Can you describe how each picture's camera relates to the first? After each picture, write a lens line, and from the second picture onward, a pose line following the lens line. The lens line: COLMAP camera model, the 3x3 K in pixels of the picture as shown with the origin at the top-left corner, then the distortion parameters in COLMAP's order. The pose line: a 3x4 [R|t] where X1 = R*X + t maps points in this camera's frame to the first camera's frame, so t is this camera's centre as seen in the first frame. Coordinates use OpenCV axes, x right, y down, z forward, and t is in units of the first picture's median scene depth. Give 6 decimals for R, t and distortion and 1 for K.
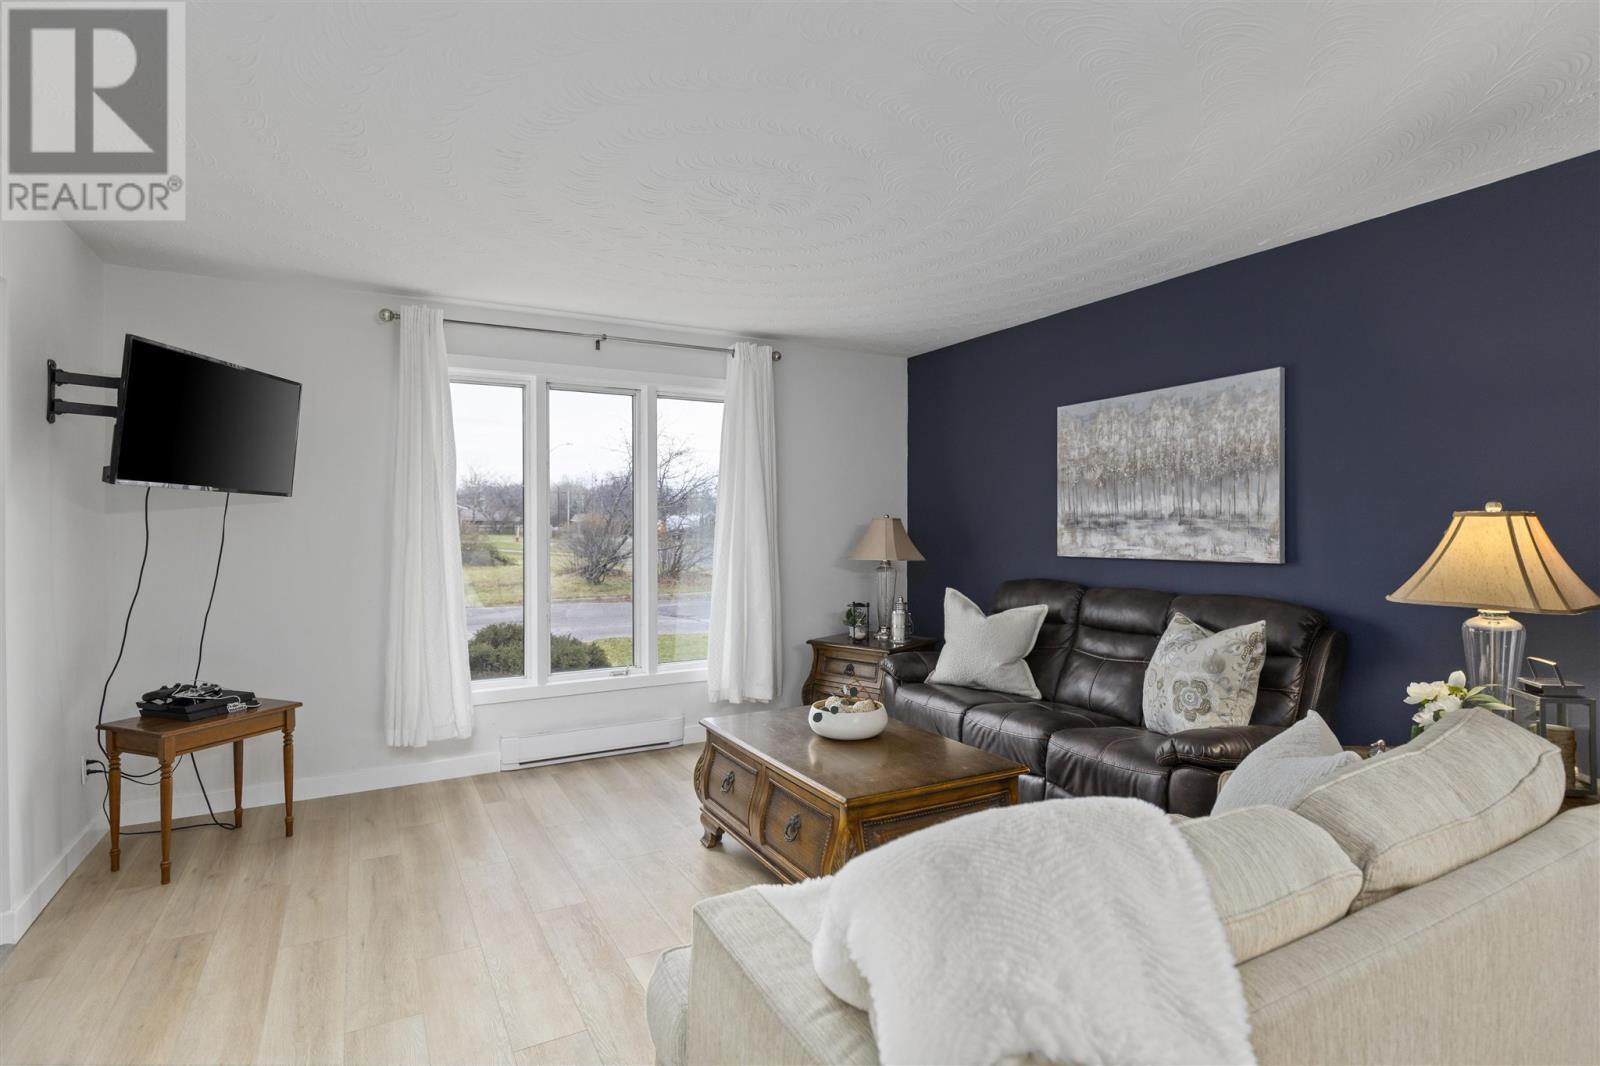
lens RADIAL K [[785.2, 0, 857.2], [0, 785.2, 526.4], [0, 0, 1]] dist [0.003261, -0.000215]
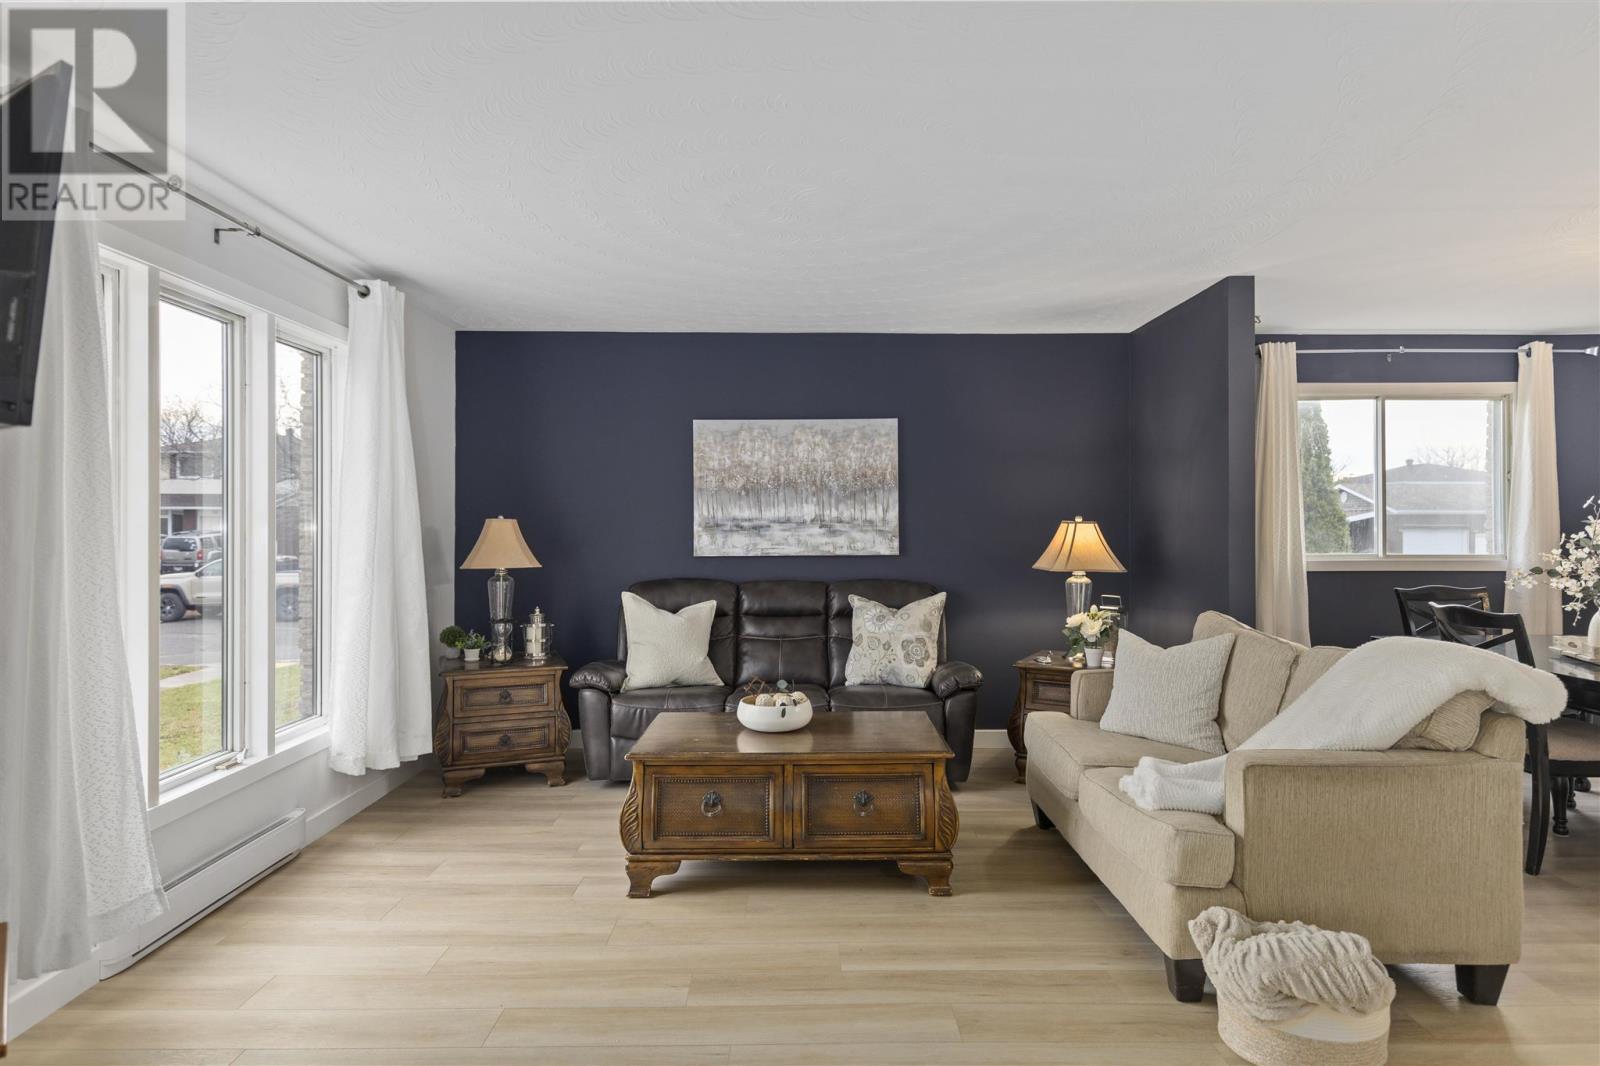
lens RADIAL K [[785.2, 0, 857.2], [0, 785.2, 526.4], [0, 0, 1]] dist [0.003261, -0.000215]
pose [[0.530017, 0.002460, 0.847983, -0.611655], [0.000409, 0.999995, -0.003157, -0.000344], [-0.847987, 0.002020, 0.530013, 0.255589]]
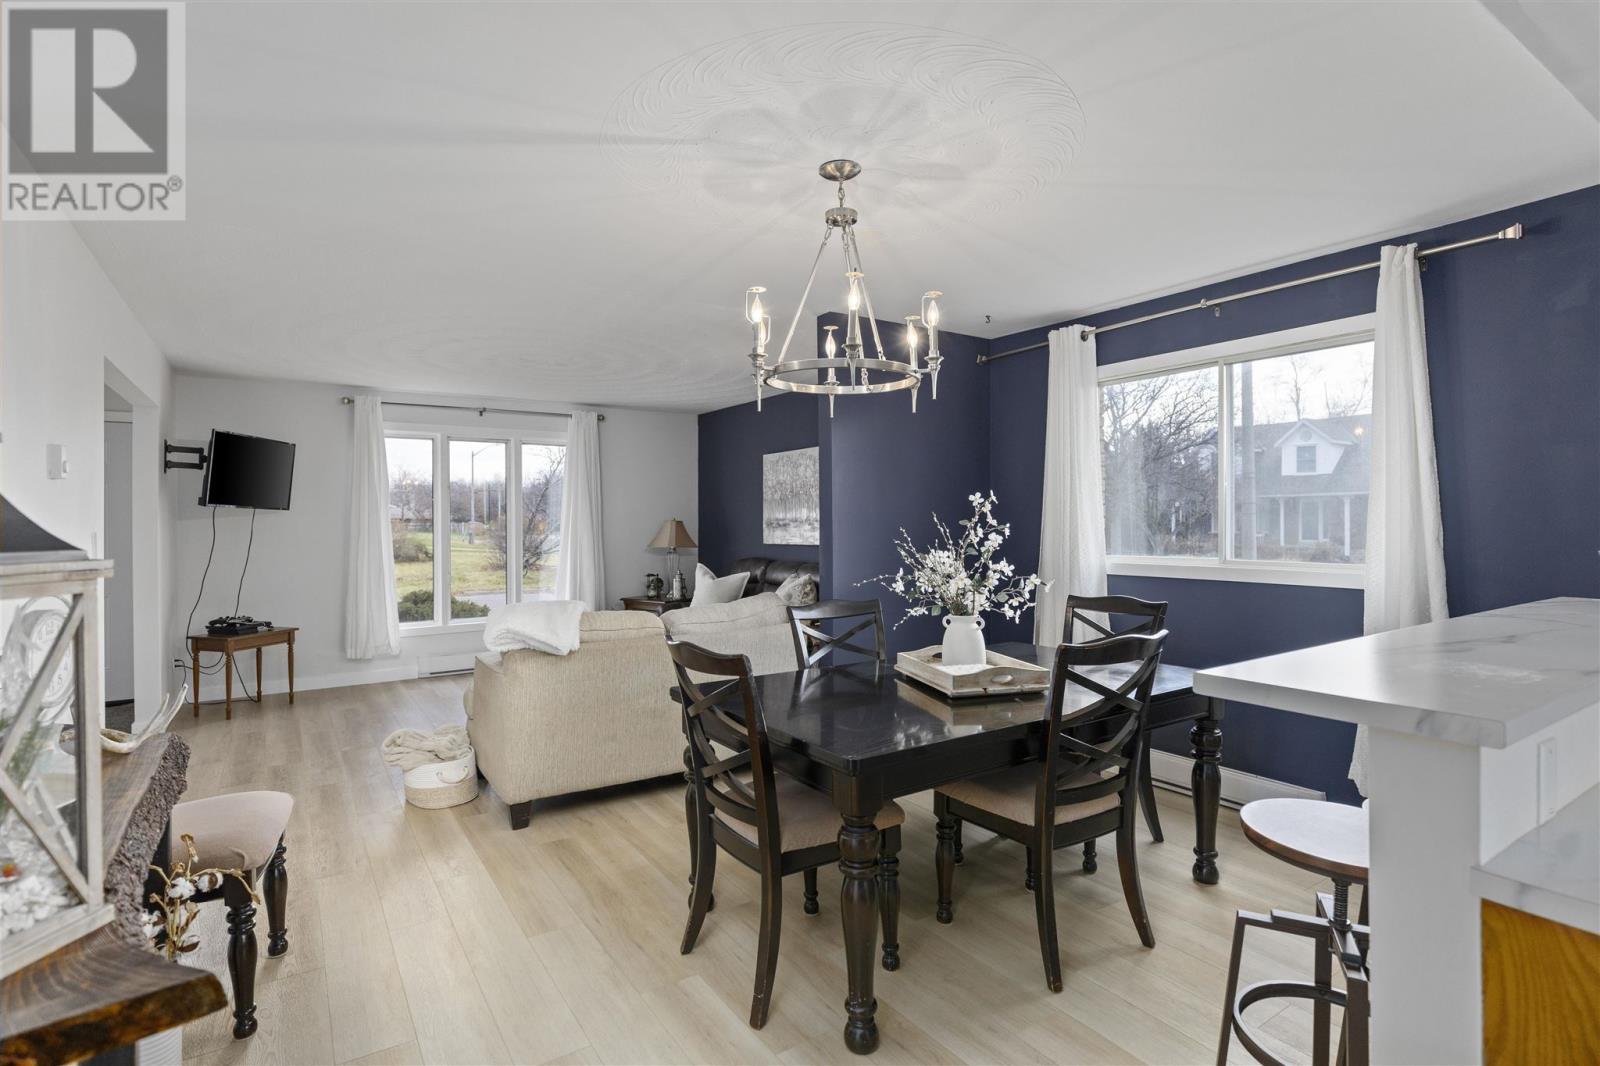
lens RADIAL K [[785.2, 0, 857.2], [0, 785.2, 526.4], [0, 0, 1]] dist [0.003261, -0.000215]
pose [[0.997546, -0.002304, 0.069973, 0.375191], [0.001988, 0.999988, 0.004587, -0.007370], [-0.069982, -0.004436, 0.997538, -0.756942]]
